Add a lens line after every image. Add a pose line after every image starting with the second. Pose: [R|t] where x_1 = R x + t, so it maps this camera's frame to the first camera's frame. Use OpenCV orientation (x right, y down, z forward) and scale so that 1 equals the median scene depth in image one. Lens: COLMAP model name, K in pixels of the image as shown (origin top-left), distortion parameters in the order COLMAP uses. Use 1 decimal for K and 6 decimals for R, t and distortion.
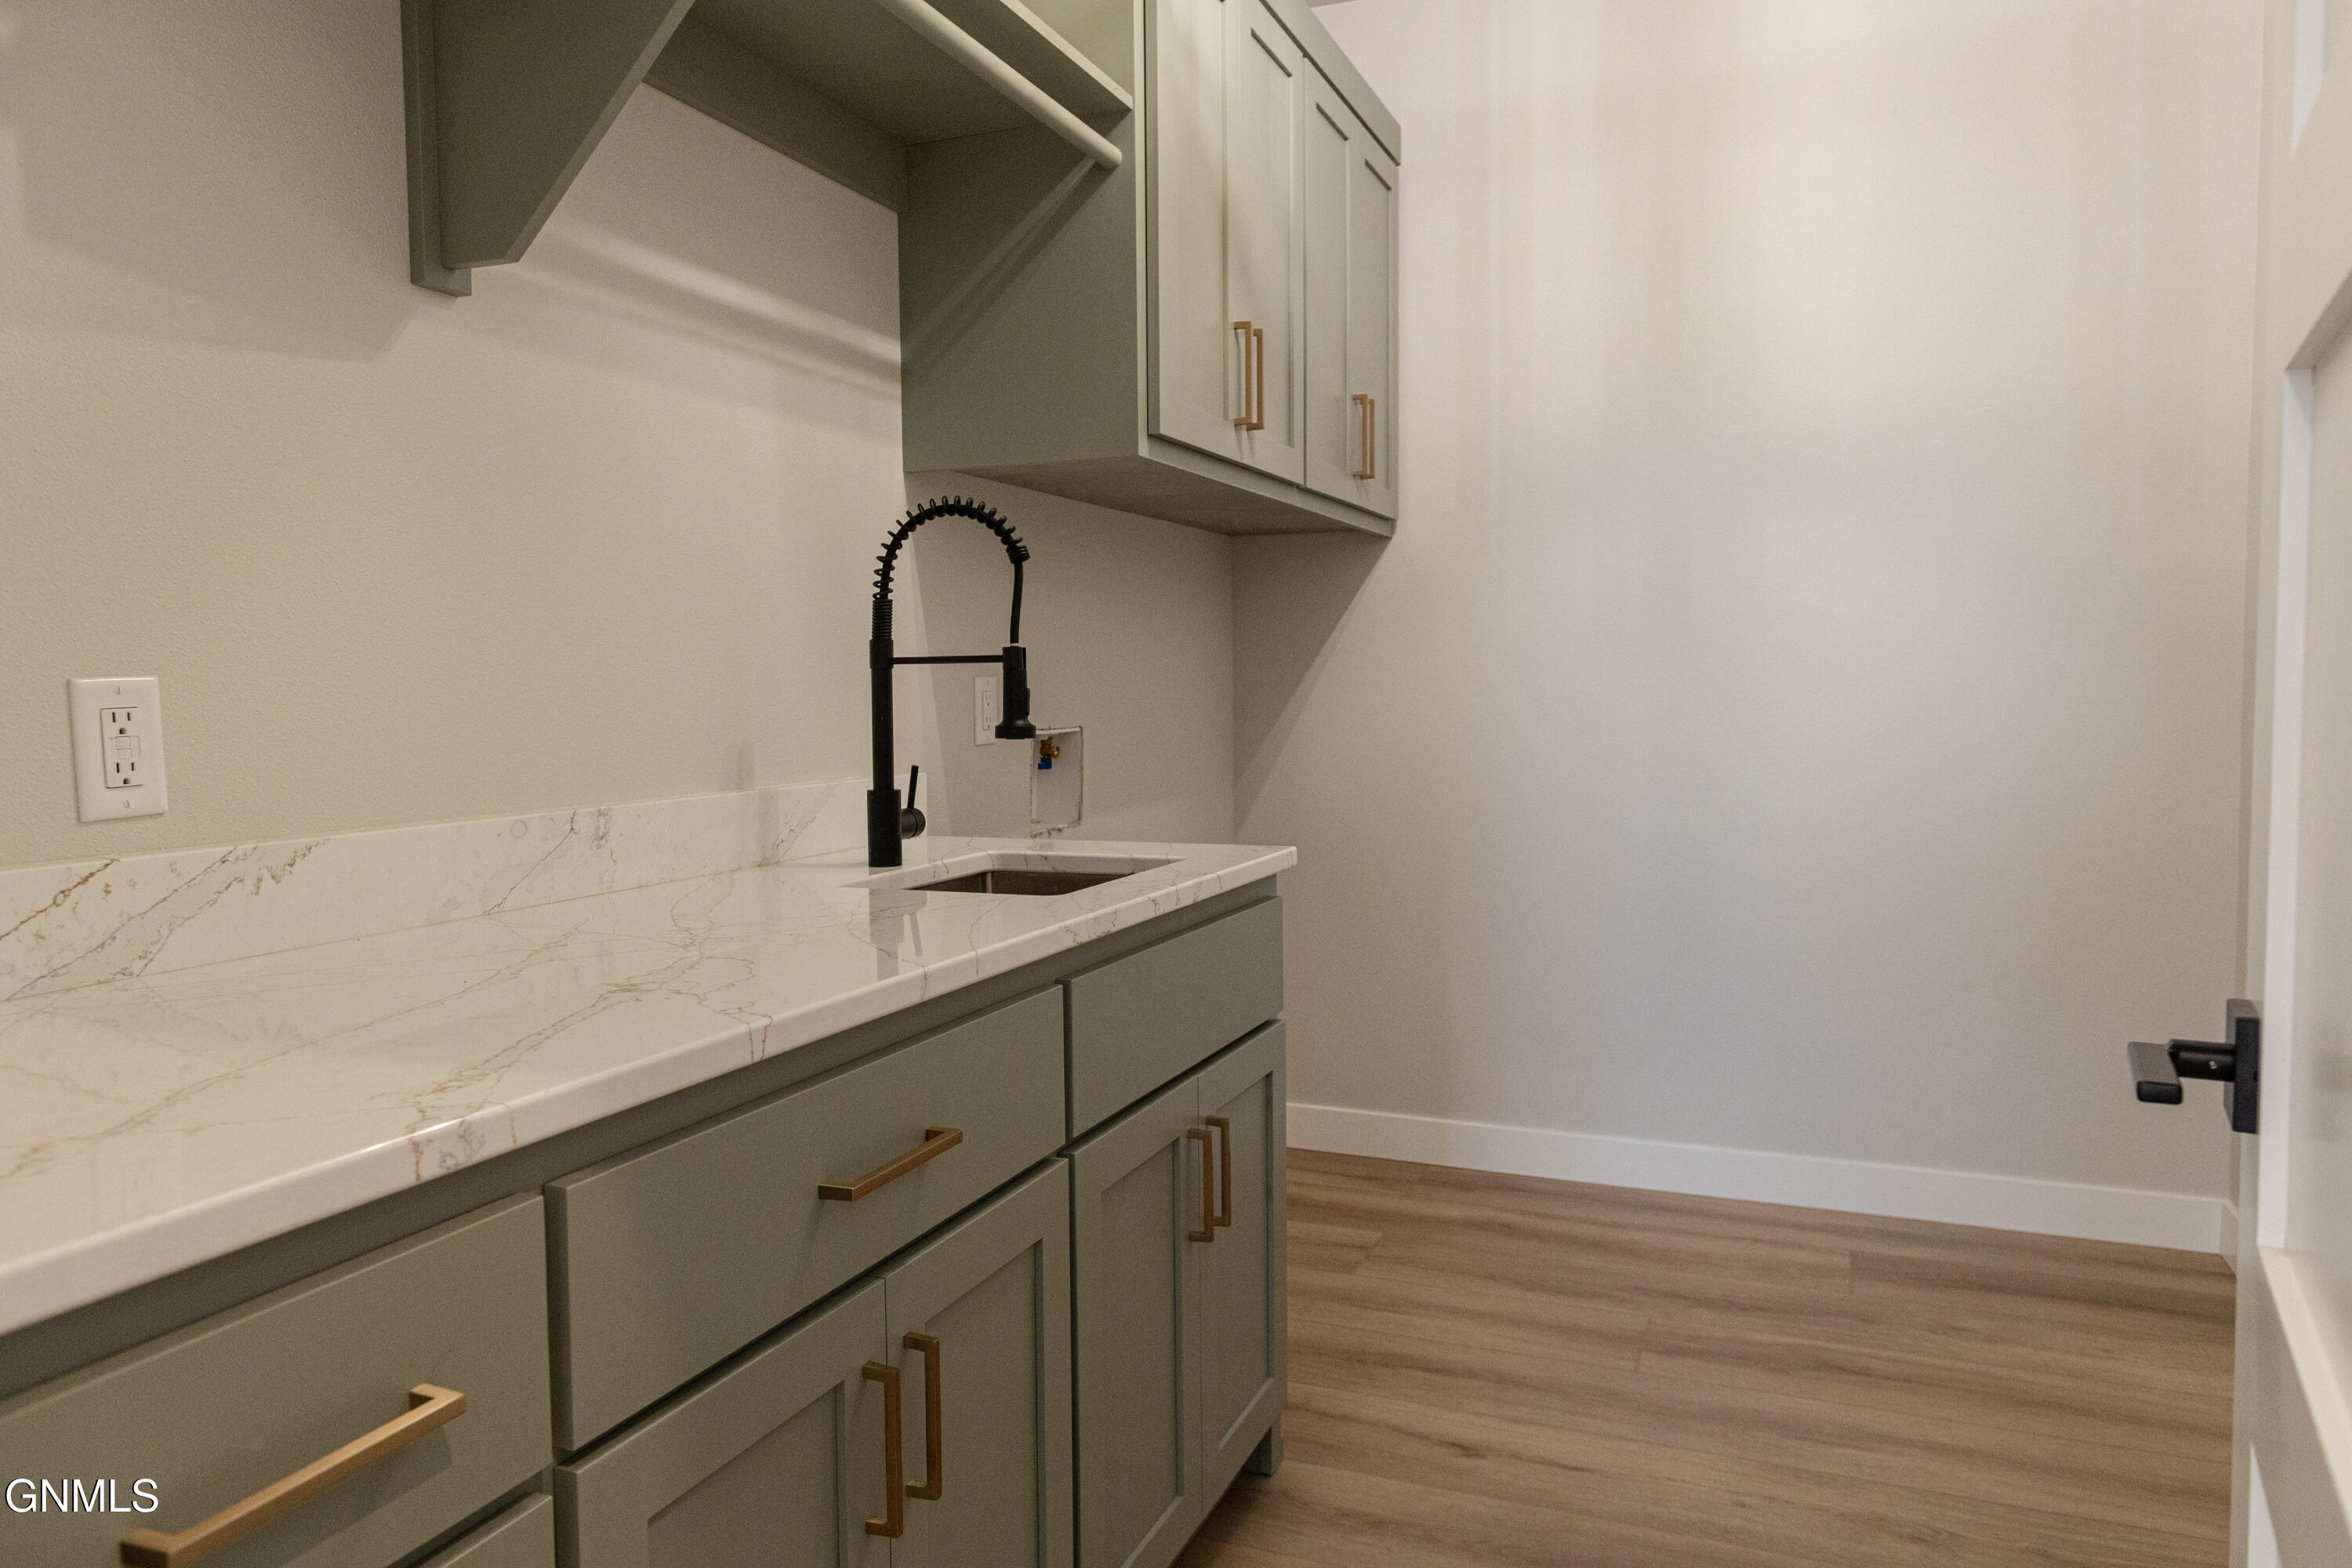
lens RADIAL K [[1633.5, 0, 1191.8], [0, 1633.5, 778.6], [0, 0, 1]] dist [0.007427, 0.003191]
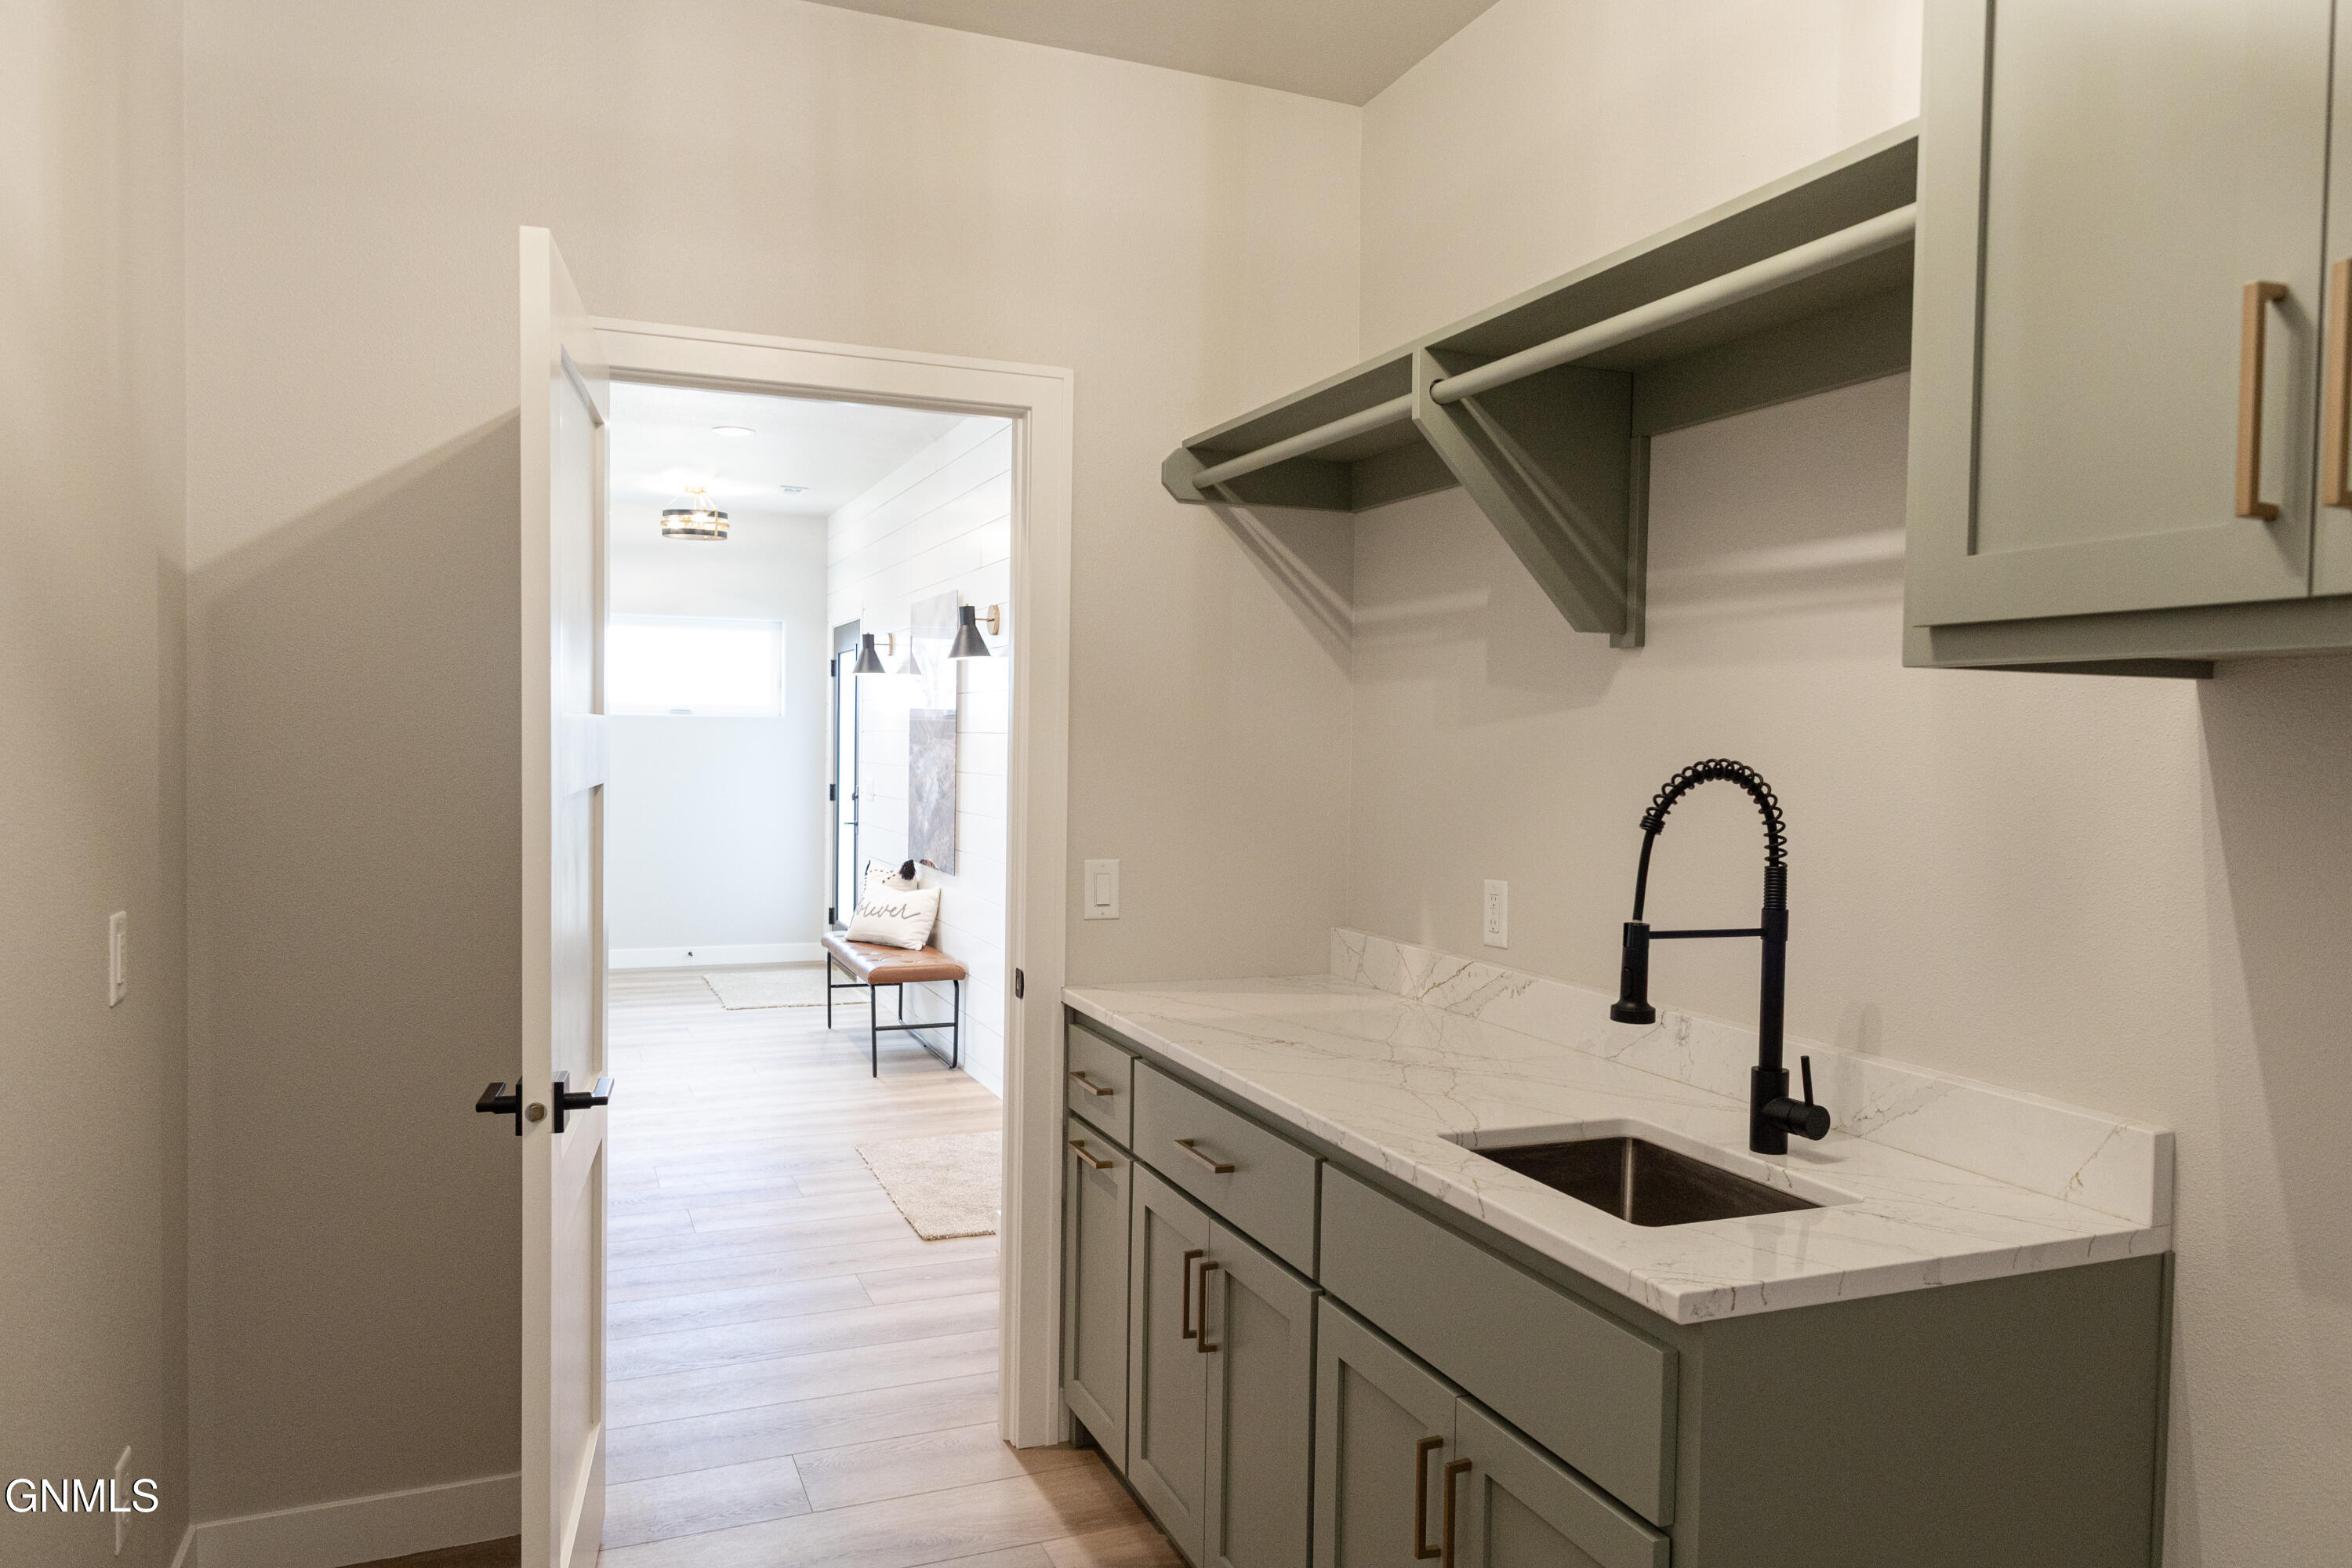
lens RADIAL K [[1592.5, 0, 1178.0], [0, 1592.5, 790.2], [0, 0, 1]] dist [0.012116, -0.002493]
pose [[-0.735087, 0.000679, -0.677972, 0.760783], [-0.065915, 0.995191, 0.072464, -0.217690], [0.674761, 0.097955, -0.731507, 1.606113]]
